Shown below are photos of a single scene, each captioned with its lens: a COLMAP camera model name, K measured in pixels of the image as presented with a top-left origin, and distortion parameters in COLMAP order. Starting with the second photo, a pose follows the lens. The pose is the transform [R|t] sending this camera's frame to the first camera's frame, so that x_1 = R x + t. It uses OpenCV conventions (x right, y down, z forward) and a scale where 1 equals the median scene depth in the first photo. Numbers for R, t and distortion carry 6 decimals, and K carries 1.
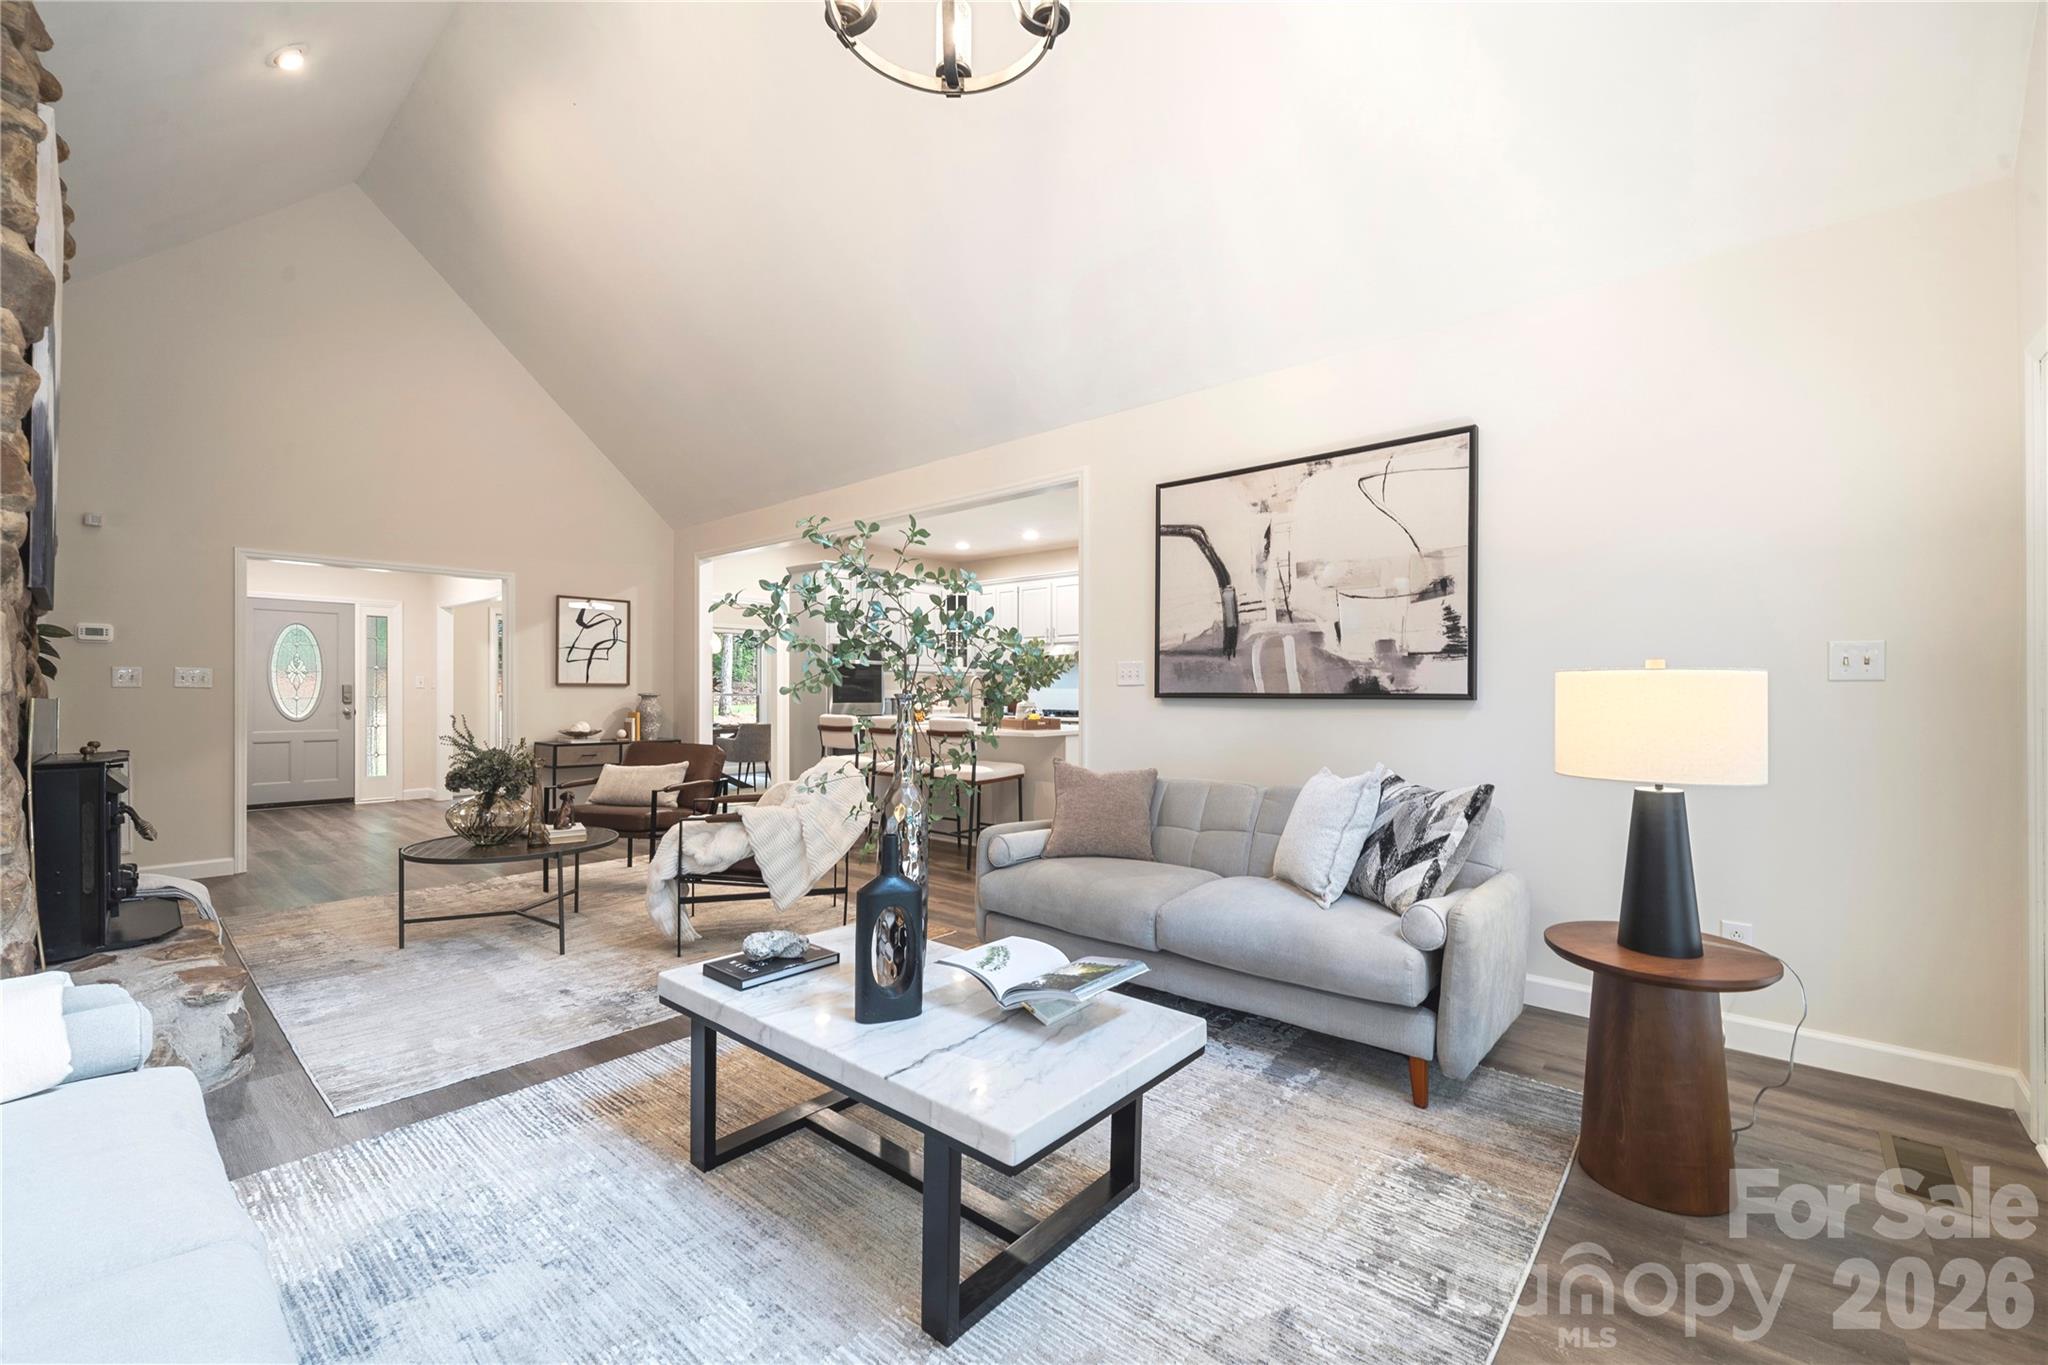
lens RADIAL K [[847.8, 0, 1024.0], [0, 847.8, 682.5], [0, 0, 1]] dist [0.001320, 0.000110]
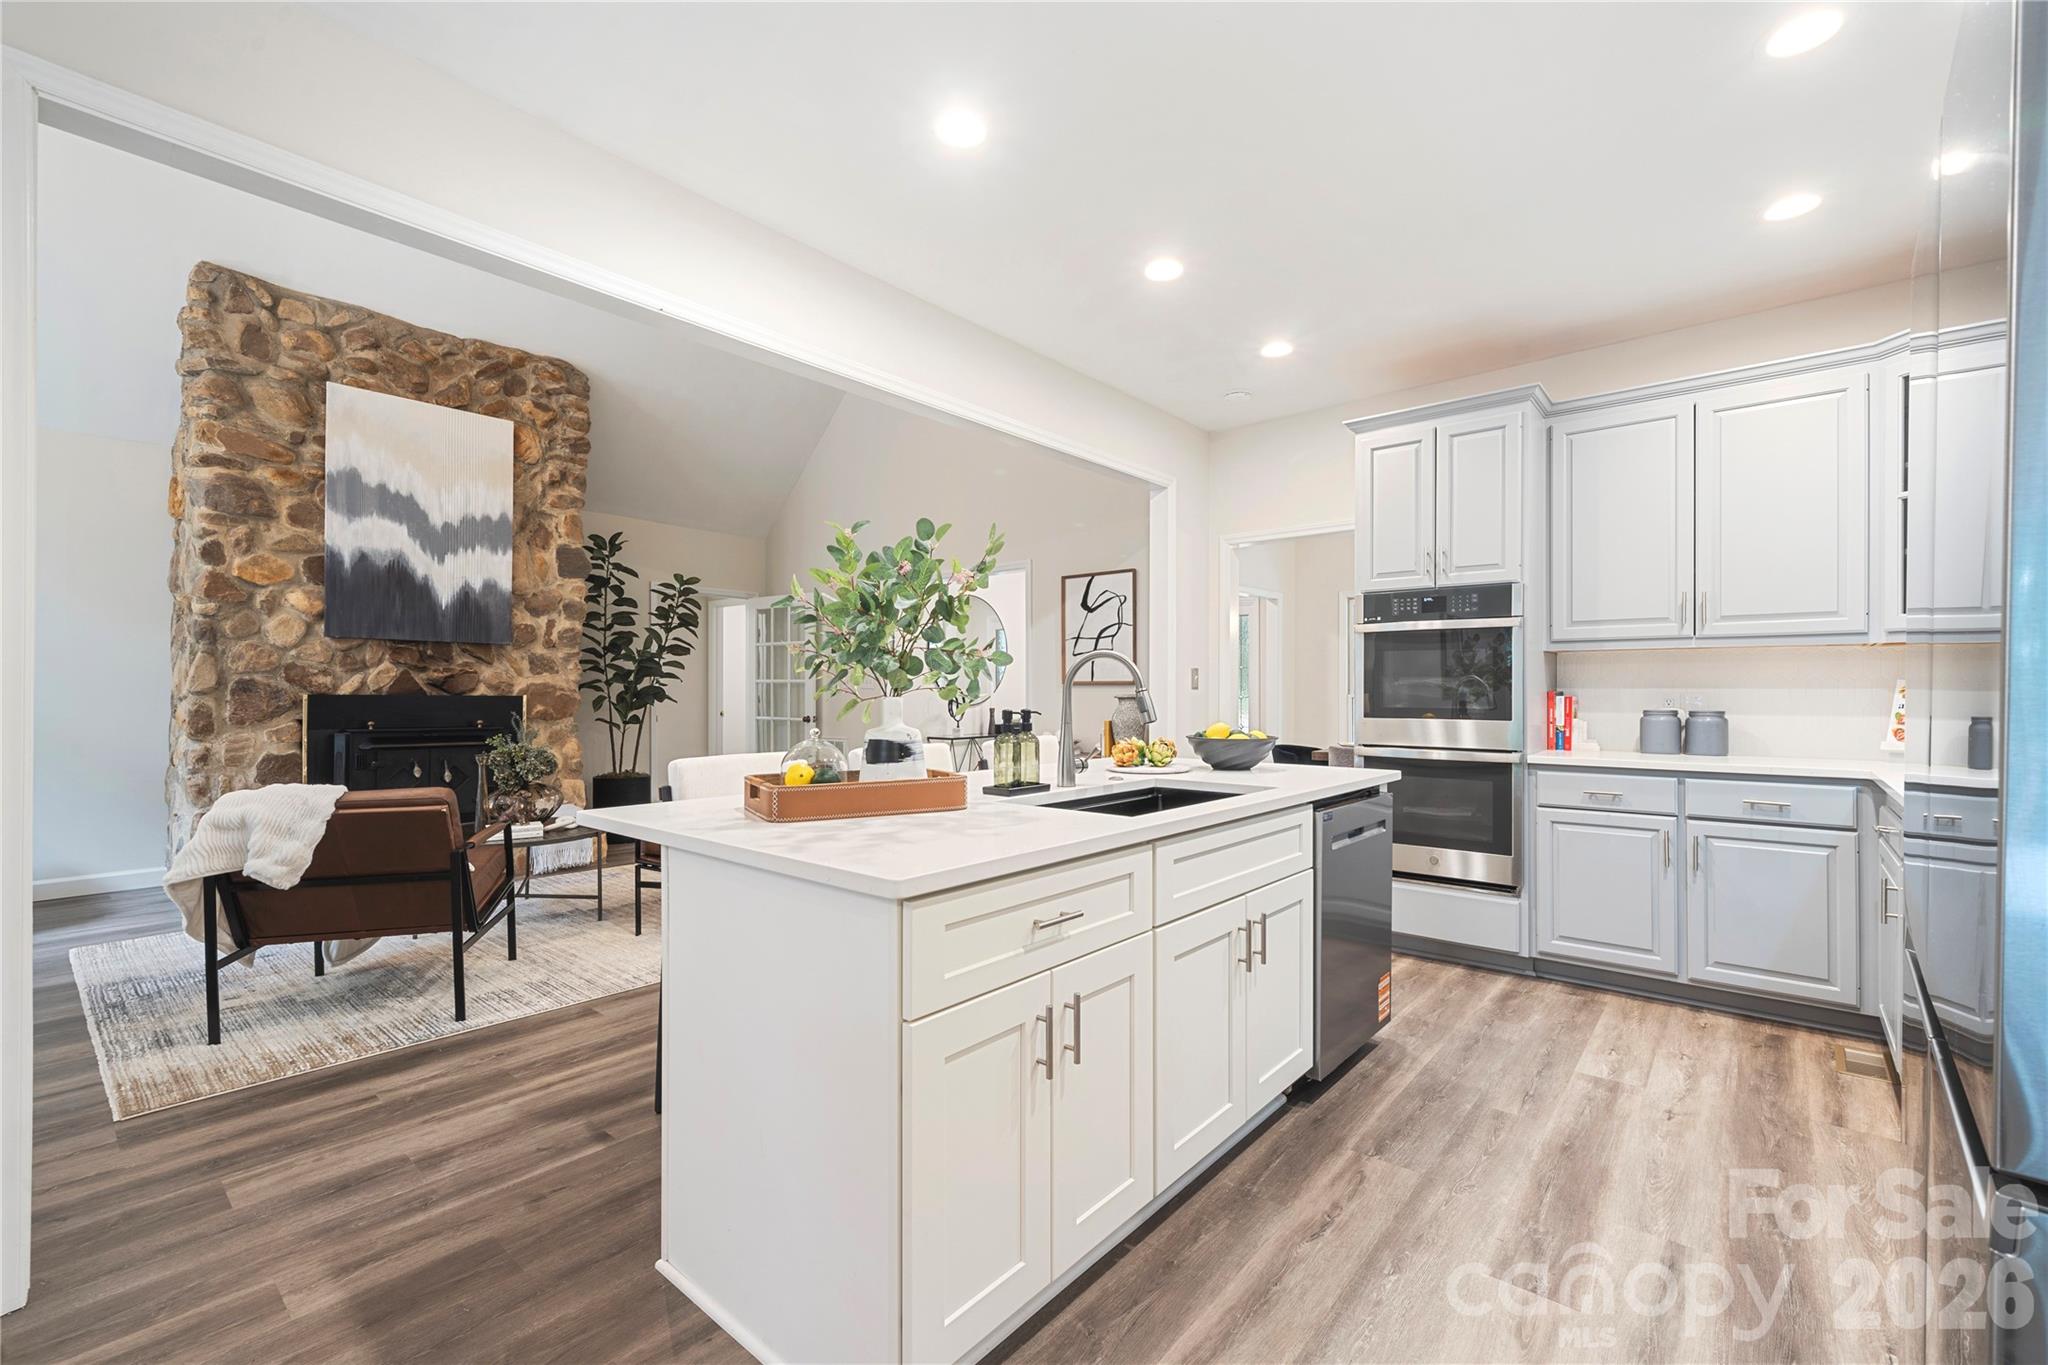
lens RADIAL K [[867.0, 0, 1024.7], [0, 867.0, 686.6], [0, 0, 1]] dist [0.001554, 0.000155]
pose [[0.015487, -0.004587, -0.999870, 0.513472], [0.008481, 0.999954, -0.004456, 0.014963], [0.999844, -0.008411, 0.015525, 1.618480]]
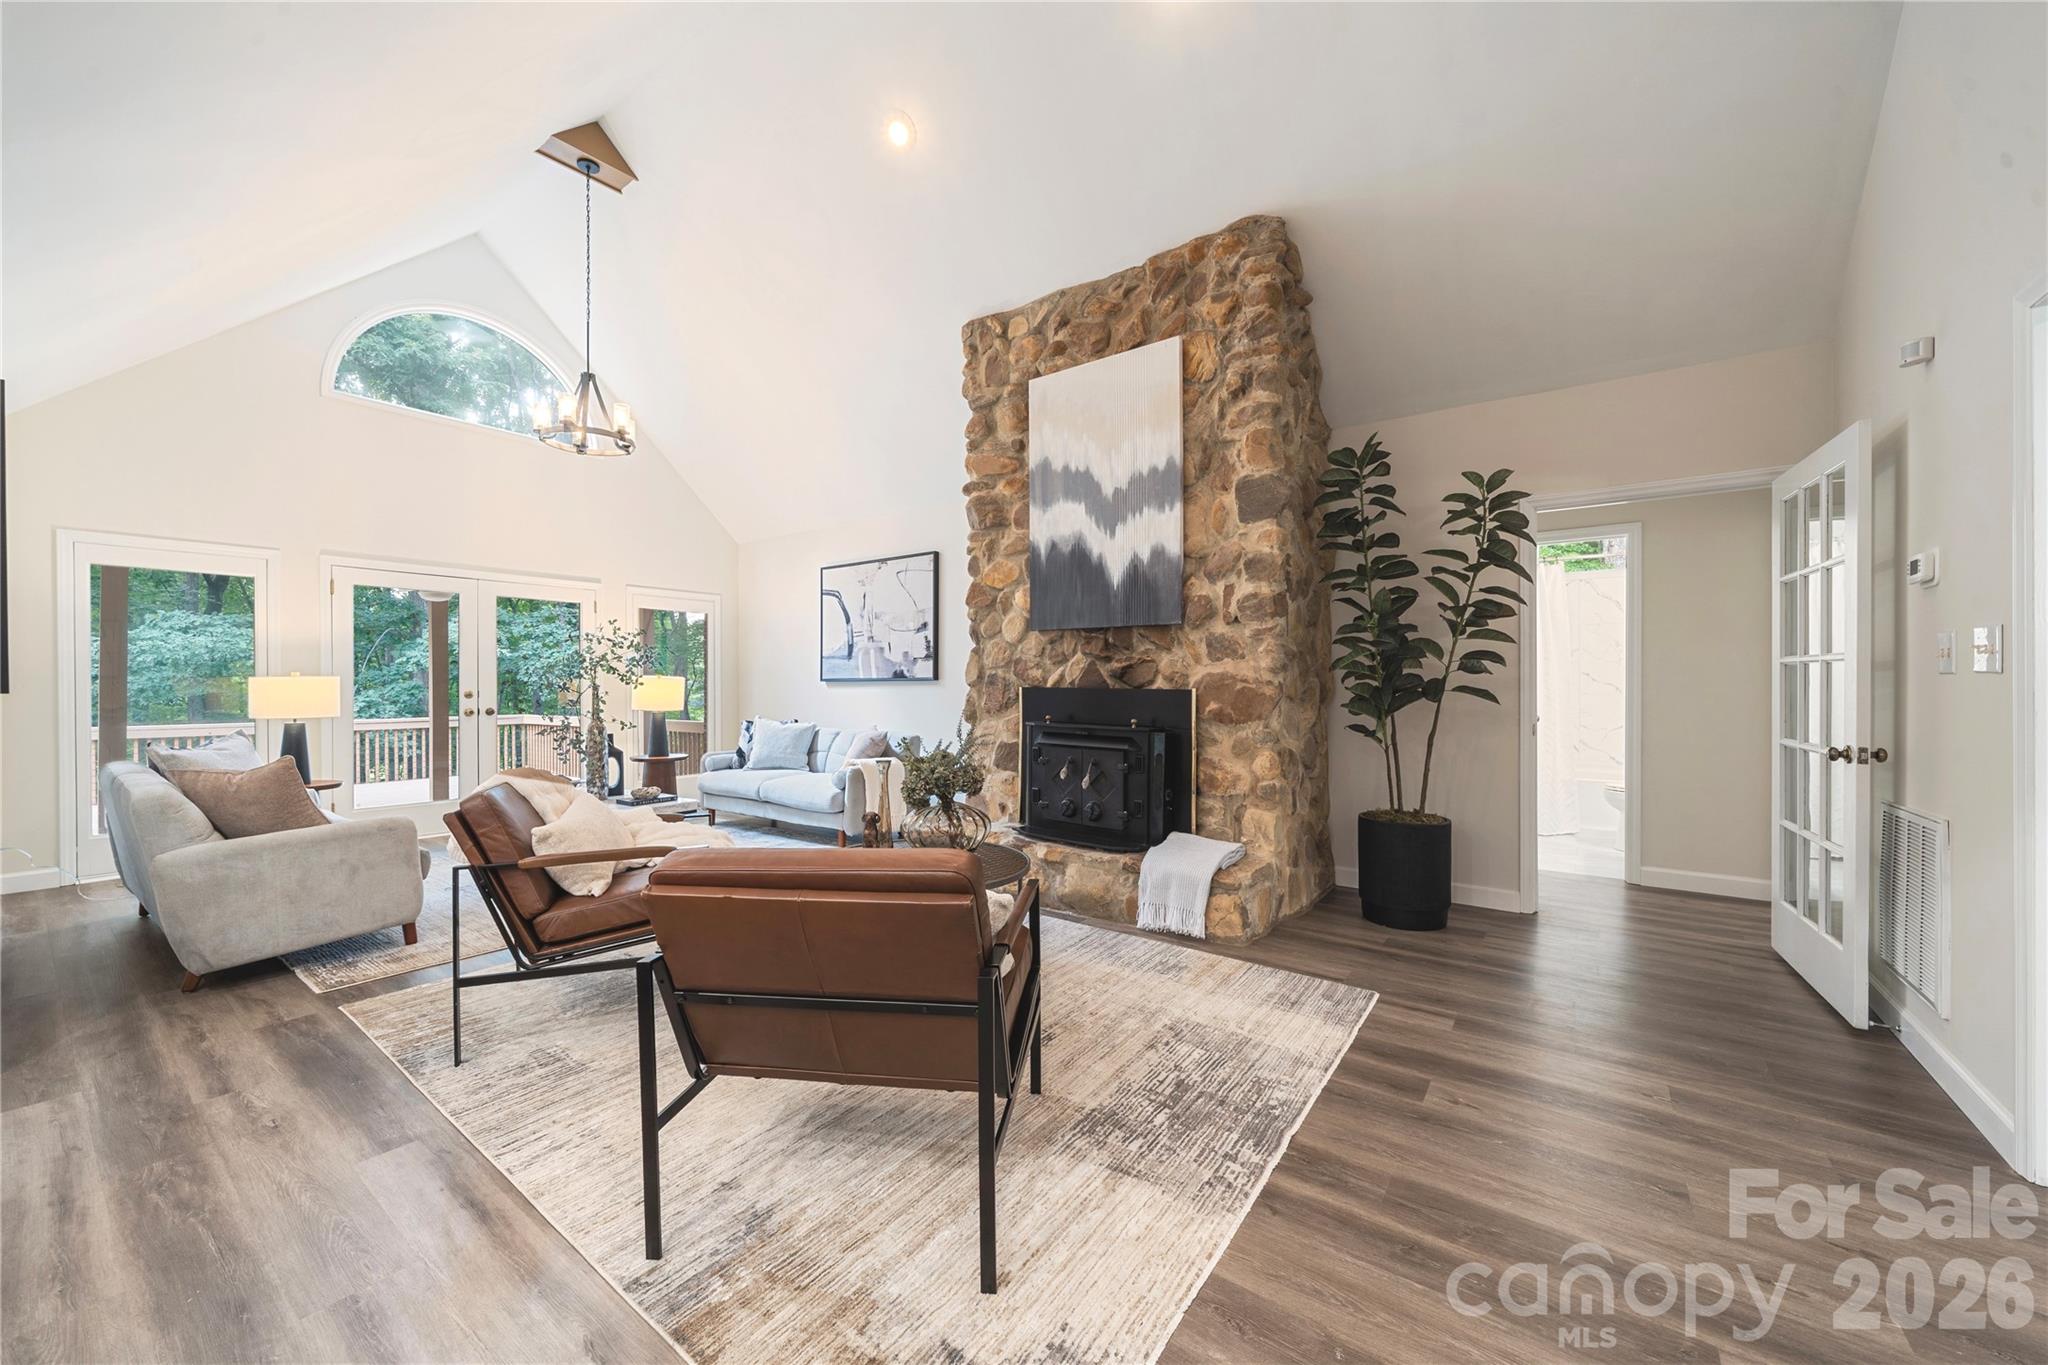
lens RADIAL K [[760.3, 0, 1027.4], [0, 760.3, 687.4], [0, 0, 1]] dist [-0.001544, -0.000072]
pose [[-0.995871, 0.001648, -0.090763, -0.633512], [0.002214, 0.999979, -0.006132, 0.019439], [0.090751, -0.006308, -0.995854, 1.746706]]
